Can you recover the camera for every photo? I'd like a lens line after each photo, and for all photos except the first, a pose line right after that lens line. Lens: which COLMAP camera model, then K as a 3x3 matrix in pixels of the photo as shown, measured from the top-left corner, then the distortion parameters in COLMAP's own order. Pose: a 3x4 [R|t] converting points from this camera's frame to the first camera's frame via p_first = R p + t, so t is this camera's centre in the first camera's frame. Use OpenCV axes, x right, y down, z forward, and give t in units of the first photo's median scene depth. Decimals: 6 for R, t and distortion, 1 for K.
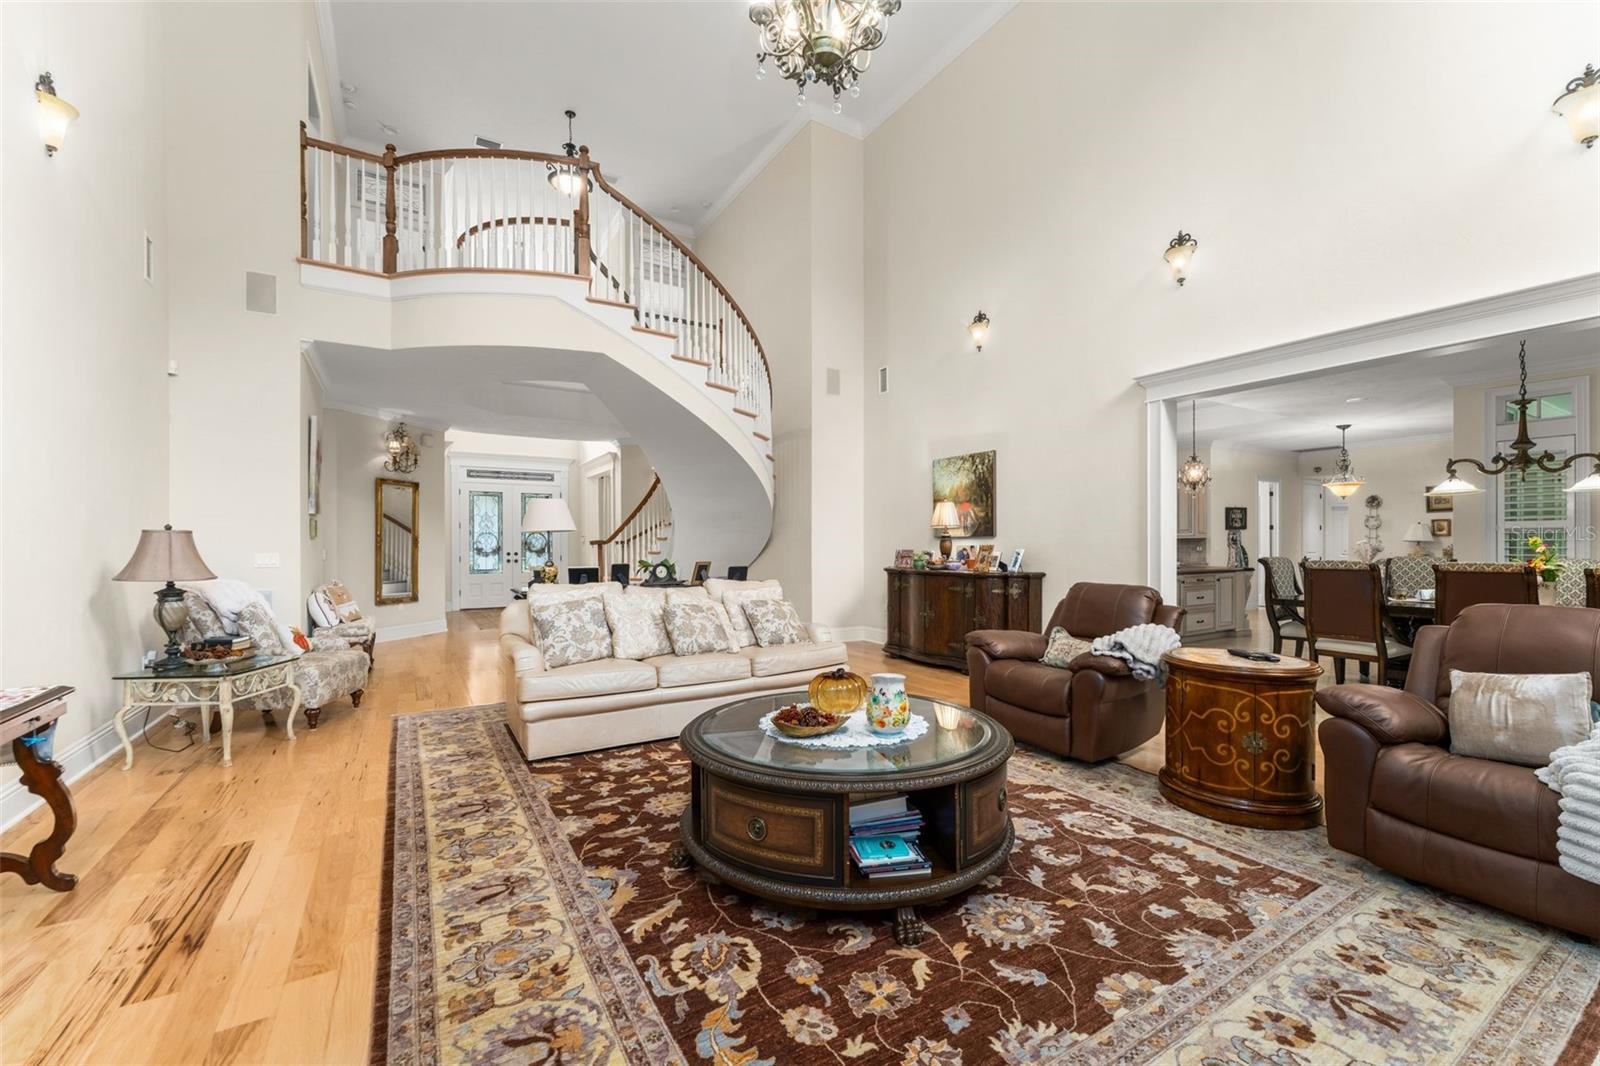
lens RADIAL K [[652.6, 0, 800.7], [0, 652.6, 538.8], [0, 0, 1]] dist [-0.001314, -0.000101]
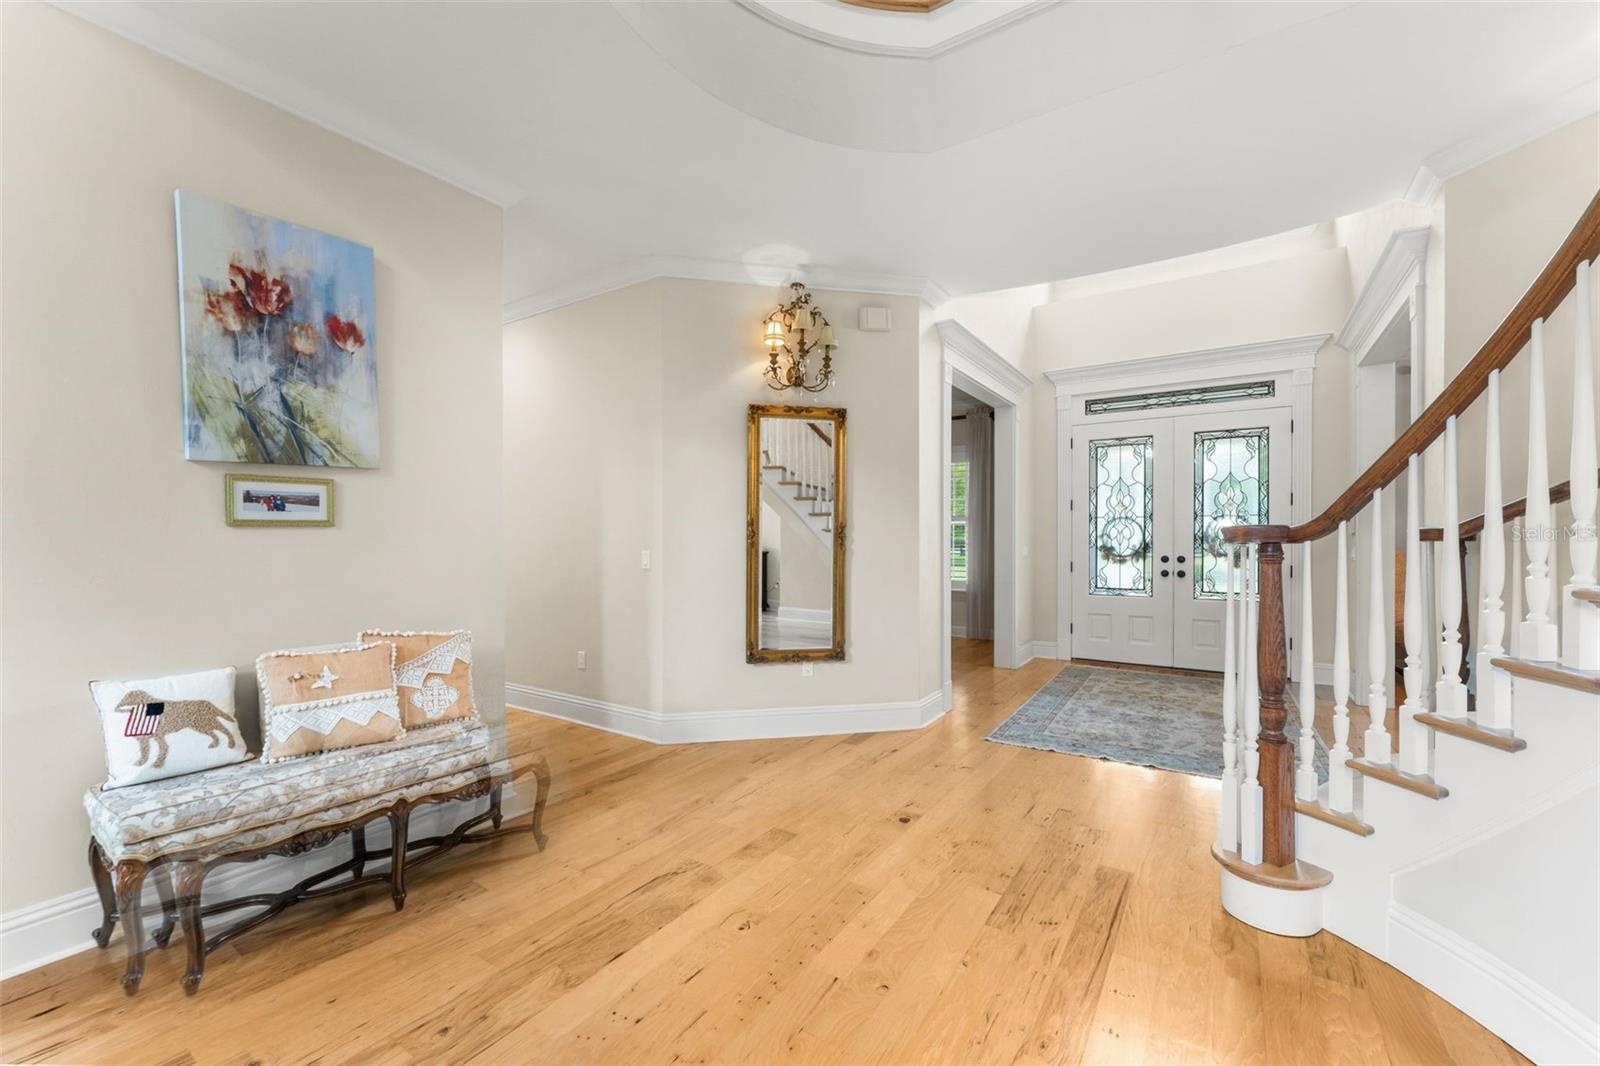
lens RADIAL K [[652.6, 0, 802.7], [0, 652.6, 536.7], [0, 0, 1]] dist [-0.001314, -0.000101]
pose [[0.432363, 0.000371, -0.901700, -0.127677], [0.005901, 0.999977, 0.003242, 0.003394], [0.901680, -0.006723, 0.432351, 0.558441]]
